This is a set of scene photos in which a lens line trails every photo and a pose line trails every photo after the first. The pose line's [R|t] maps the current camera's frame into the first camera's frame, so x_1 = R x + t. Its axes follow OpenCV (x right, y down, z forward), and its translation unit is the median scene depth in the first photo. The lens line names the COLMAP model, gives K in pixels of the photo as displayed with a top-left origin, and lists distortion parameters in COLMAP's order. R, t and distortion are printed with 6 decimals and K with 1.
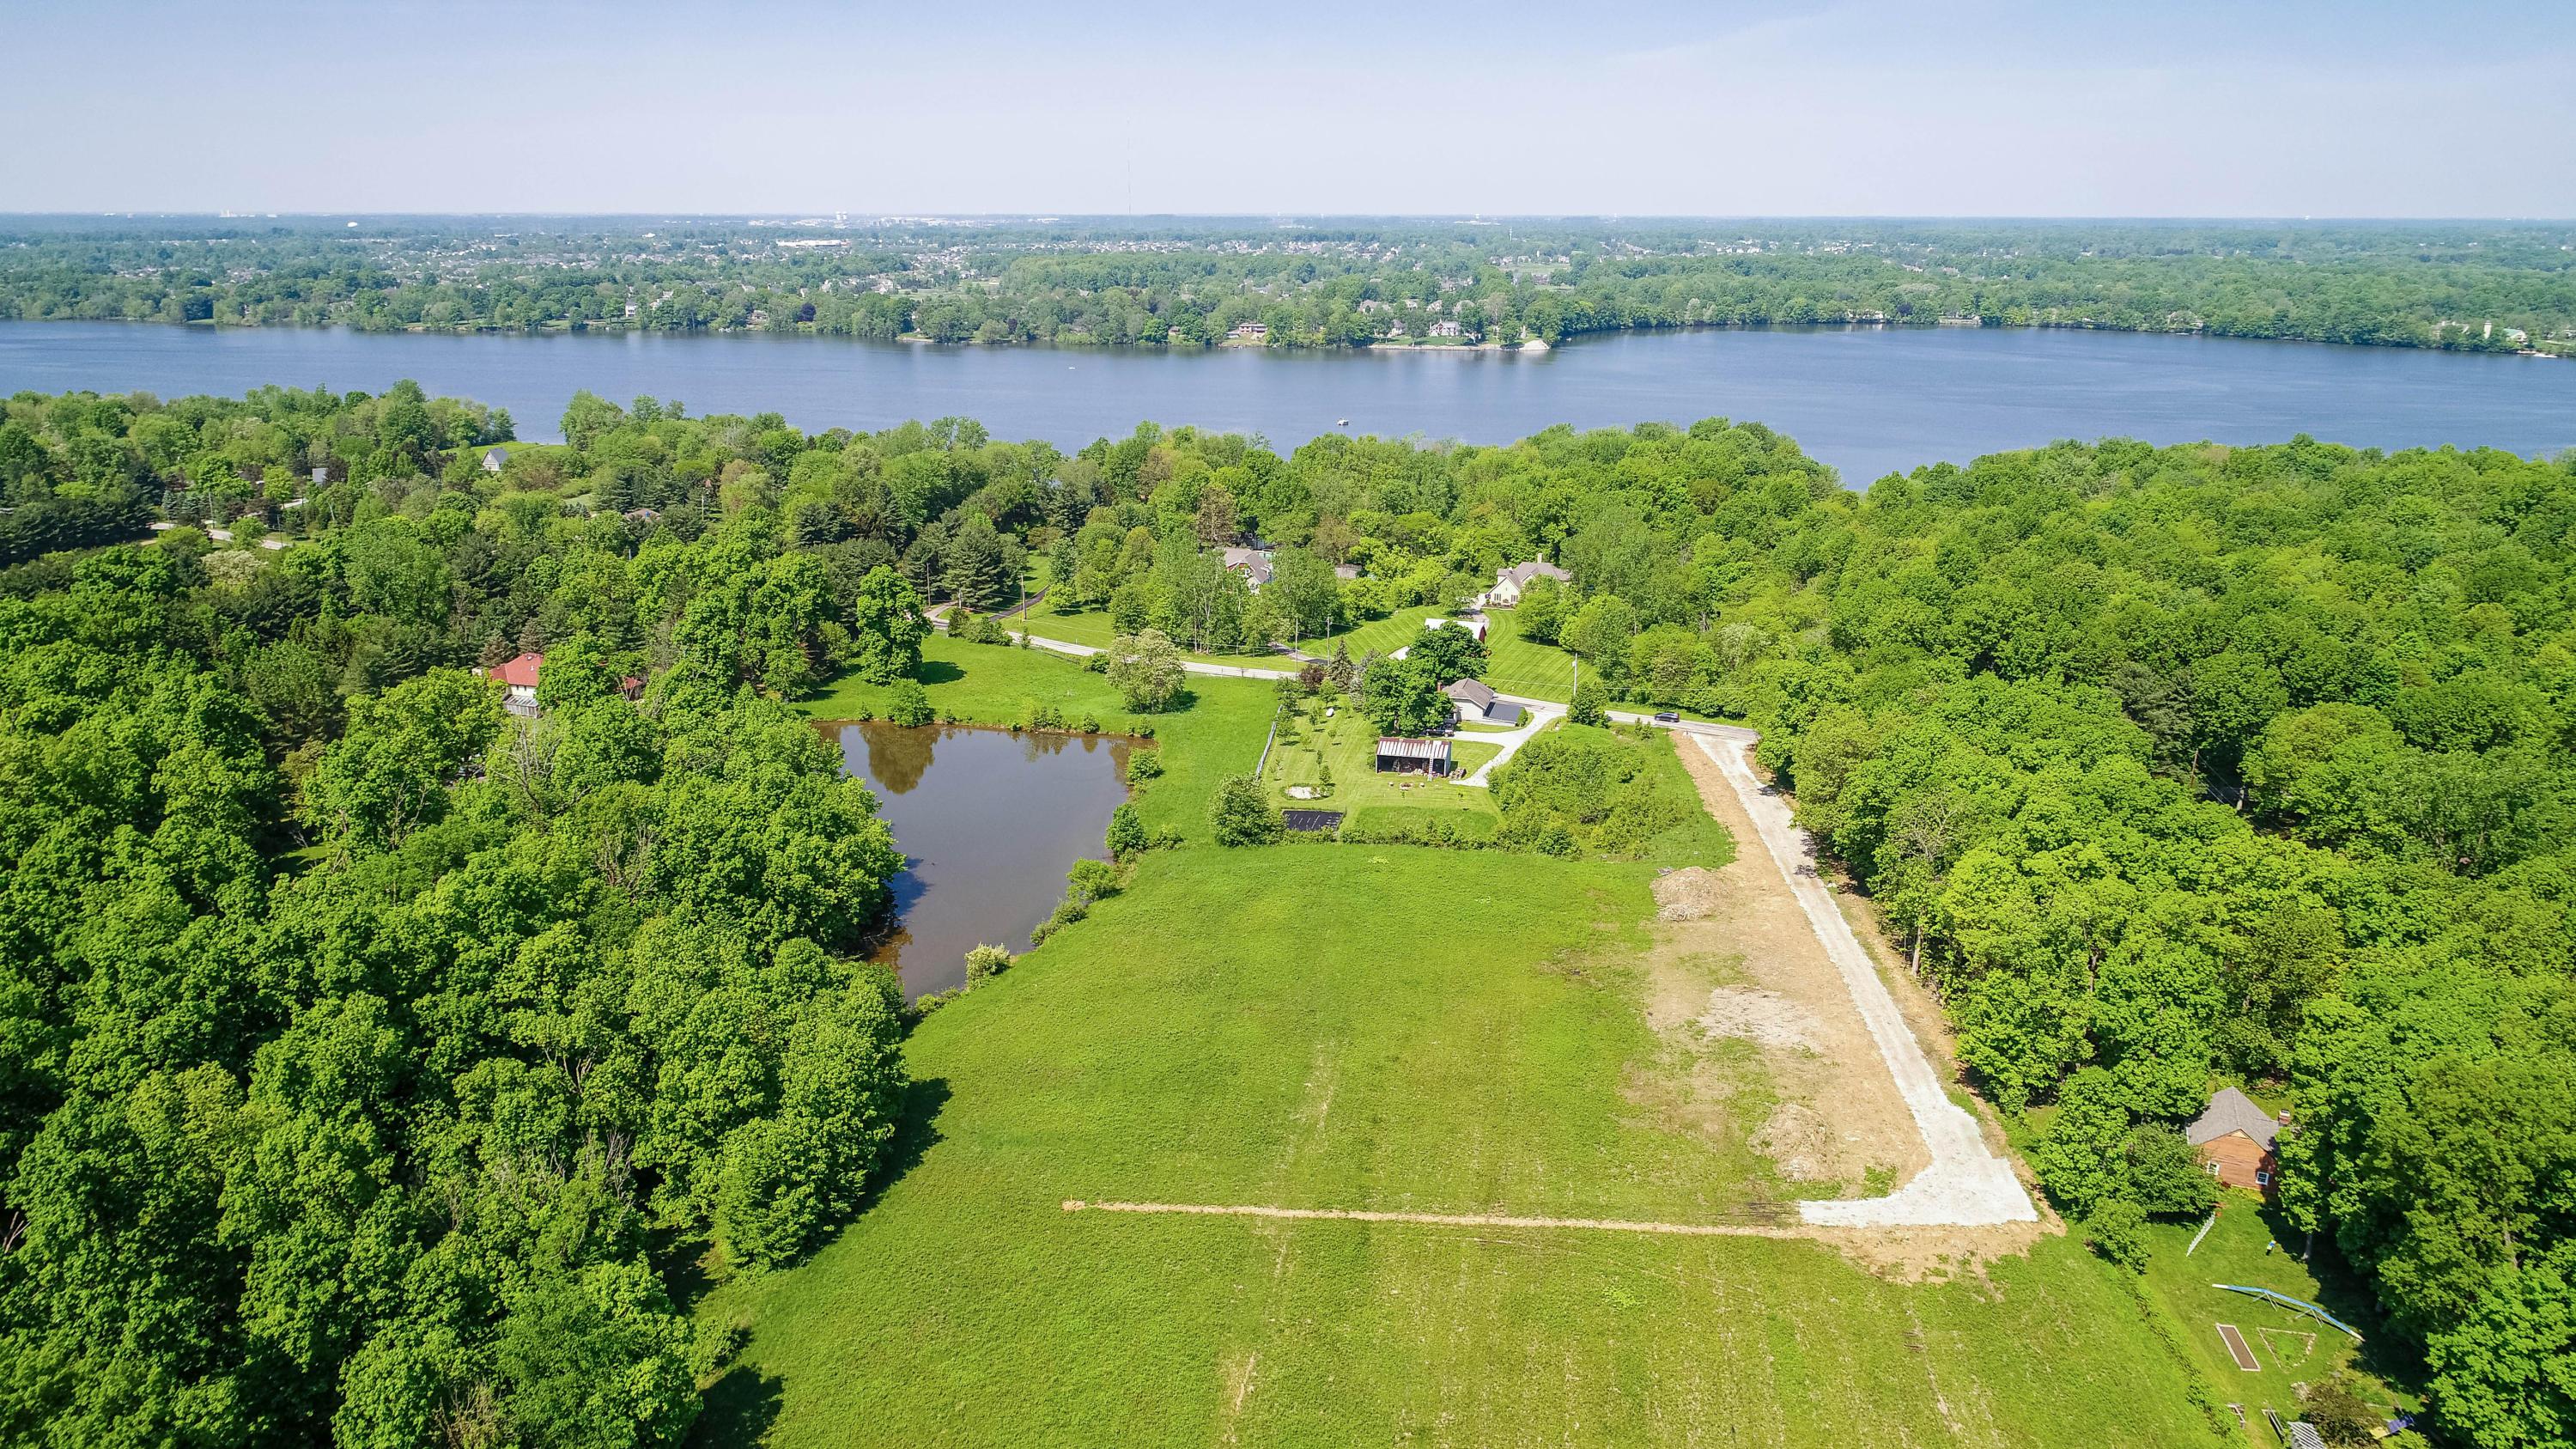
lens RADIAL K [[1735.1, 0, 1288.3], [0, 1735.1, 733.8], [0, 0, 1]] dist [0.003912, 0.000321]
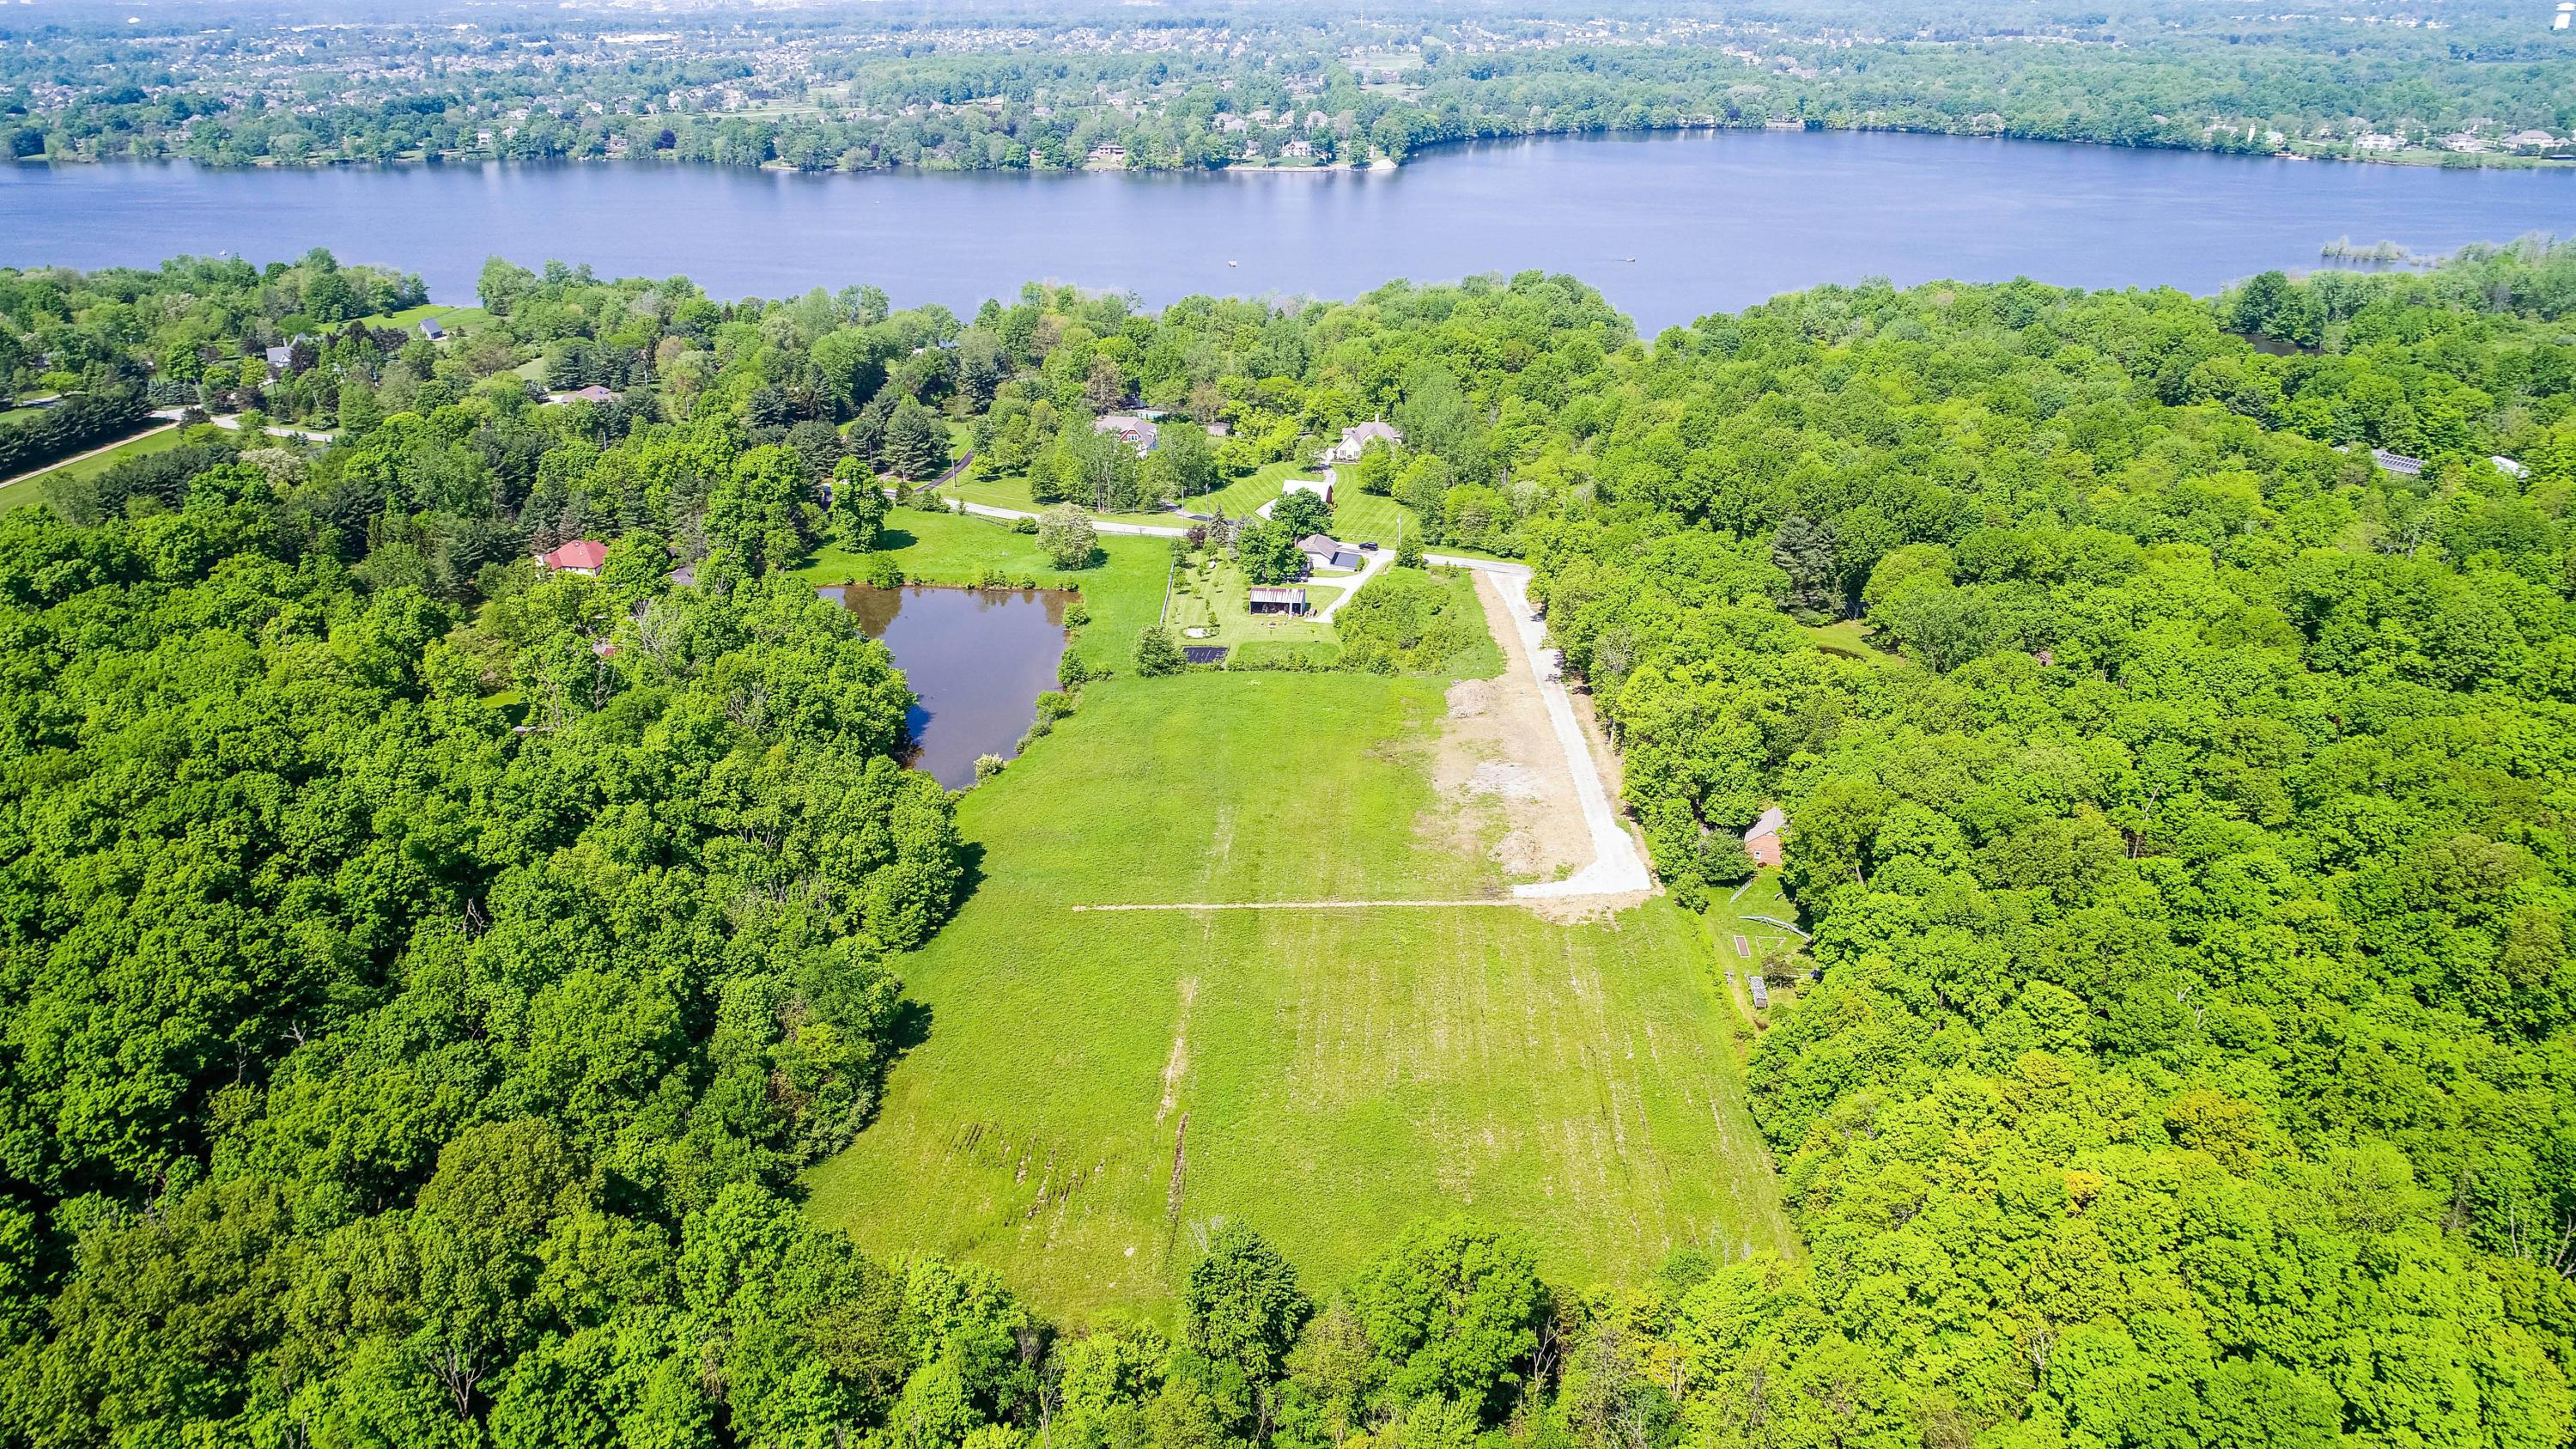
lens RADIAL K [[1735.1, 0, 1288.3], [0, 1735.1, 733.8], [0, 0, 1]] dist [0.003912, 0.000321]
pose [[0.996554, -0.042431, 0.071267, -0.016944], [0.033676, 0.992221, 0.119849, -0.039985], [-0.075798, -0.117036, 0.990231, -0.297589]]
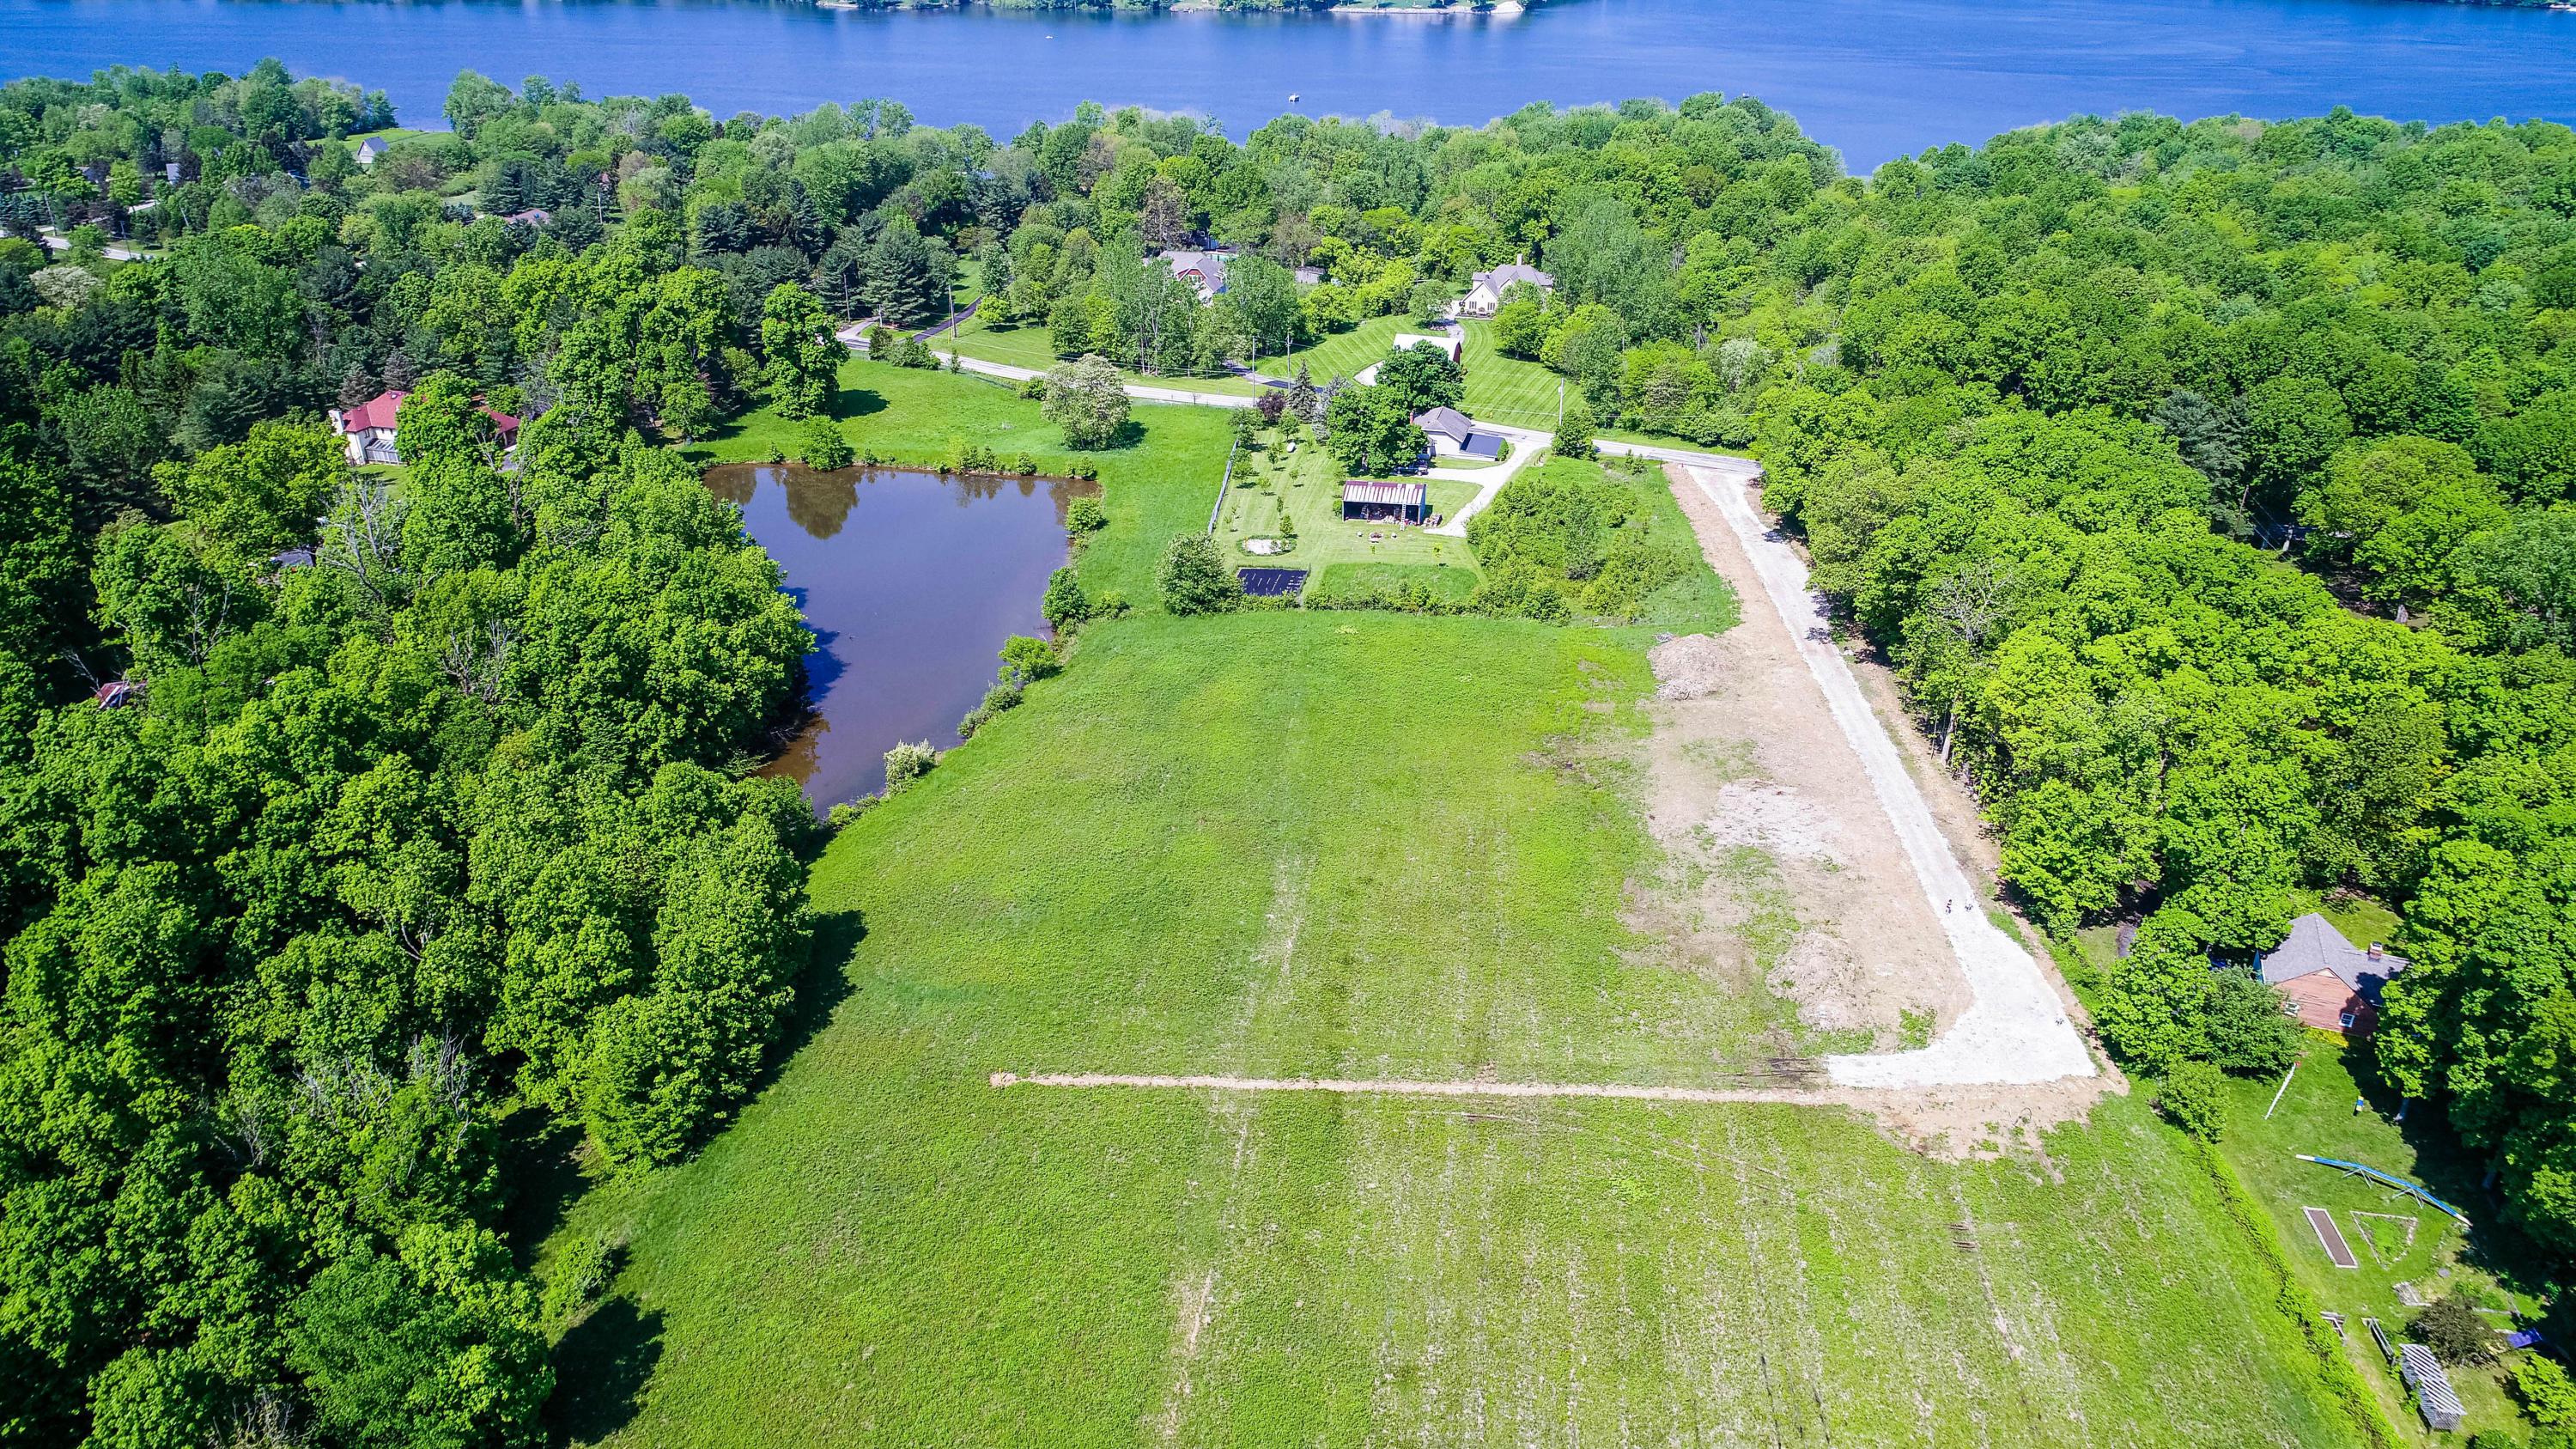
lens RADIAL K [[1735.1, 0, 1288.3], [0, 1735.1, 733.8], [0, 0, 1]] dist [0.003912, 0.000321]
pose [[0.999696, -0.015233, 0.019371, 0.002588], [0.011586, 0.984295, 0.176149, -0.024334], [-0.021750, -0.175871, 0.984173, 0.078964]]
